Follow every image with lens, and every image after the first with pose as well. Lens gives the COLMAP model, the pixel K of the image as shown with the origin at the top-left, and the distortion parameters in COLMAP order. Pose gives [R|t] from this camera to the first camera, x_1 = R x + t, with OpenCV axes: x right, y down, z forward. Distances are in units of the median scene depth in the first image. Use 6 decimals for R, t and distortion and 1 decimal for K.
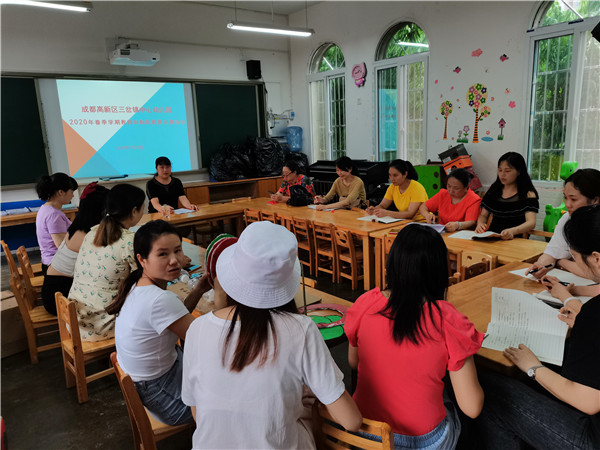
lens RADIAL K [[462.2, 0, 298.9], [0, 462.2, 223.6], [0, 0, 1]] dist [0.045273, -0.021561]
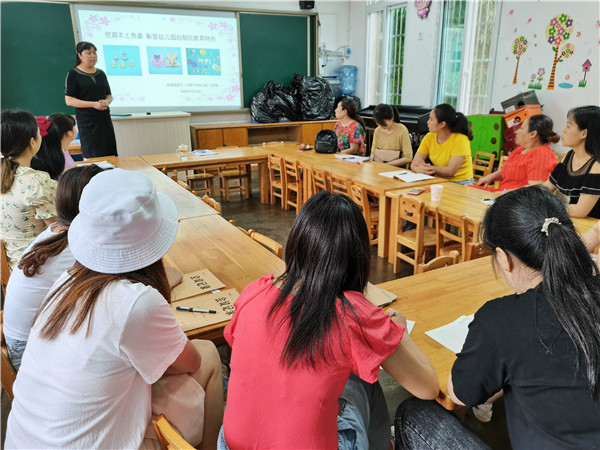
lens RADIAL K [[462.2, 0, 300.2], [0, 462.2, 228.4], [0, 0, 1]] dist [0.045273, -0.021561]
pose [[0.984609, 0.083938, -0.153297, 0.084910], [-0.064155, 0.989472, 0.129730, -0.008610], [0.162572, -0.117898, 0.979628, 0.077200]]
